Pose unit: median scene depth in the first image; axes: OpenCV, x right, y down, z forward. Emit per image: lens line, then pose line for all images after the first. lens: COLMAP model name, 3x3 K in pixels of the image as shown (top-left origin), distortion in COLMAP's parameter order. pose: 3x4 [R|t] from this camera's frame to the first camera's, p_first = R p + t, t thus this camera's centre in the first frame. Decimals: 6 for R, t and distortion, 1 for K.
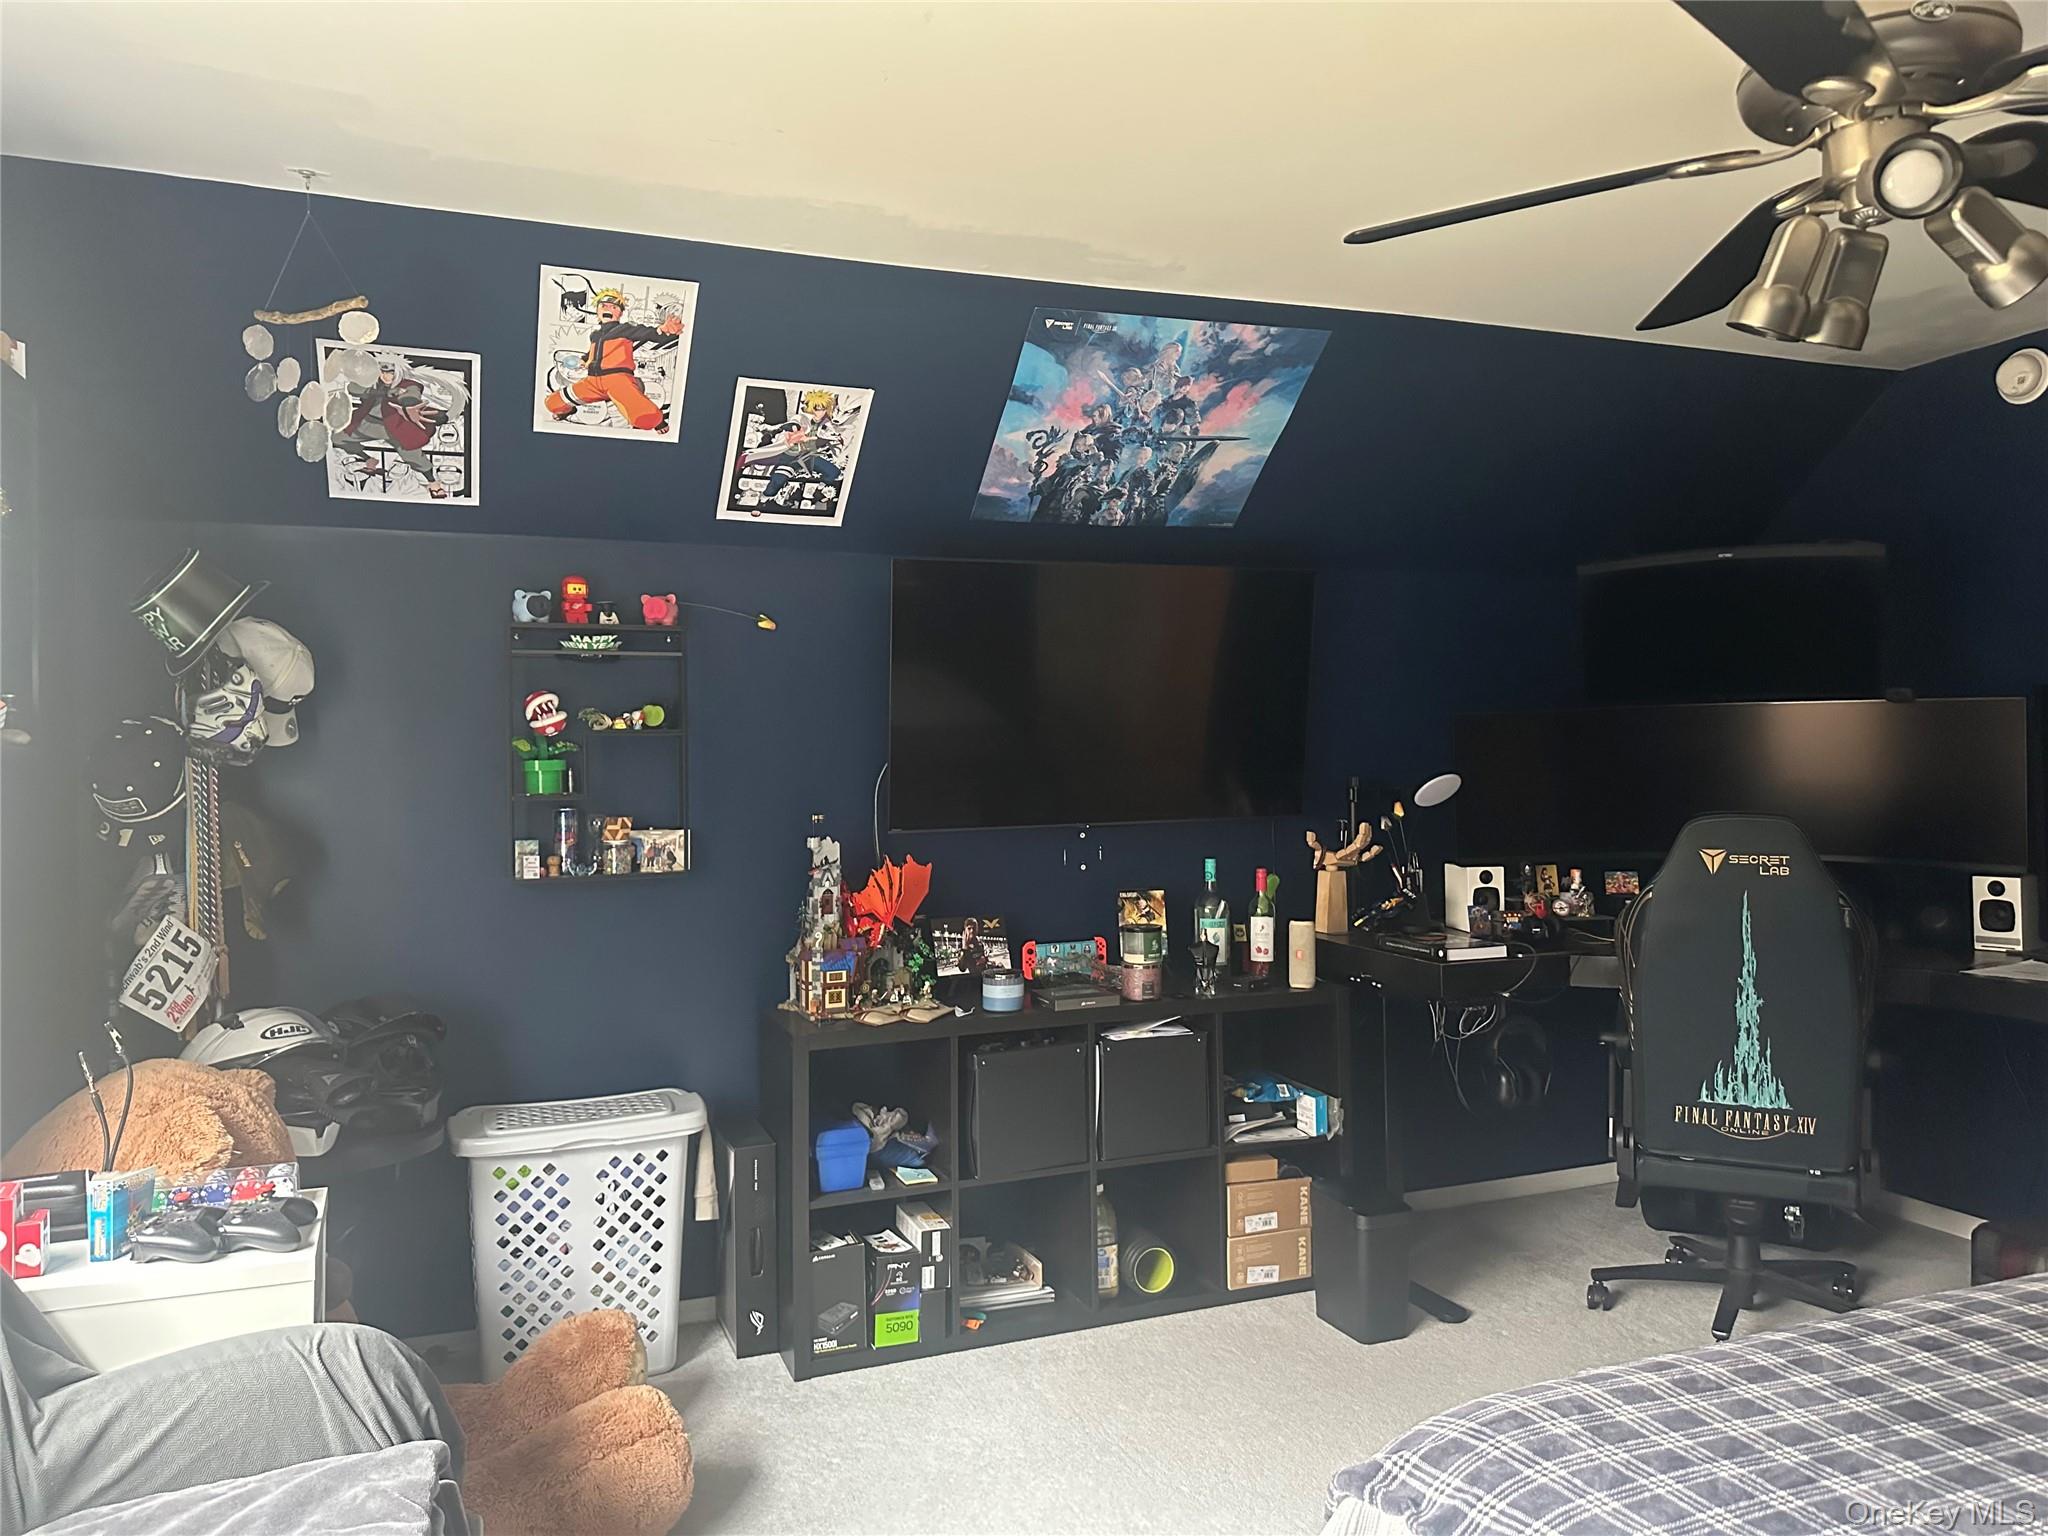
lens RADIAL K [[1392.8, 0, 1024.6], [0, 1392.8, 752.5], [0, 0, 1]] dist [0.119017, -0.216095]
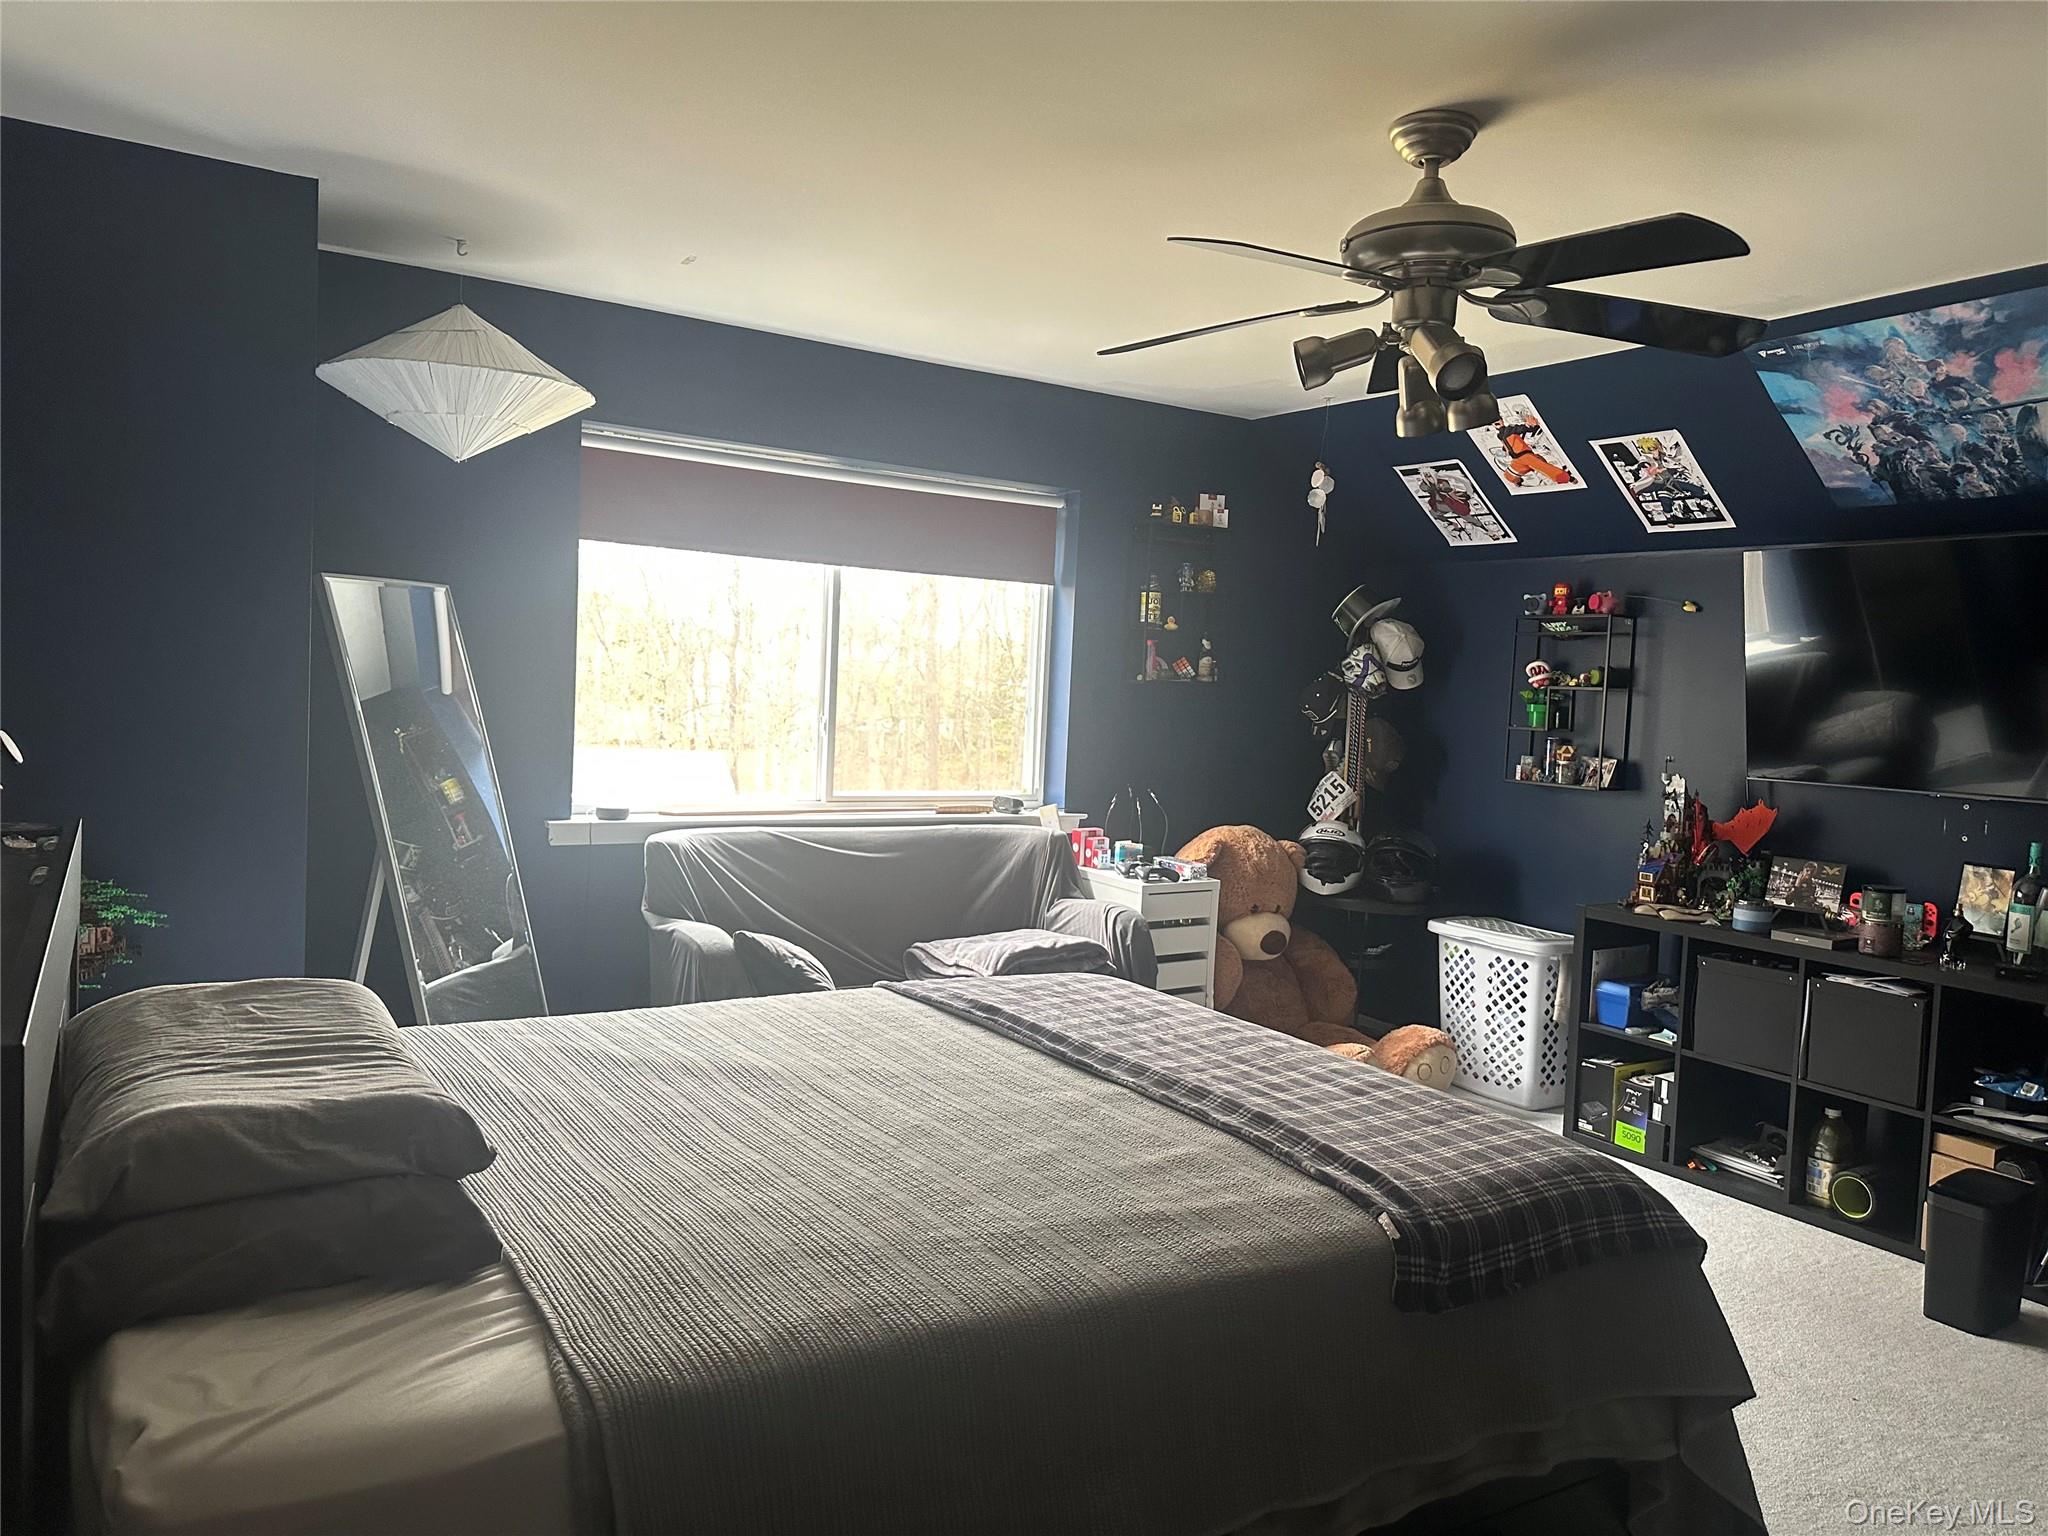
lens RADIAL K [[1448.7, 0, 1024.0], [0, 1448.7, 768.0], [0, 0, 1]] dist [0.083928, -0.121379]
pose [[0.183083, 0.083138, -0.979576, 1.129917], [-0.044741, 0.996090, 0.076177, -0.022451], [0.982079, 0.029880, 0.186087, 0.161507]]
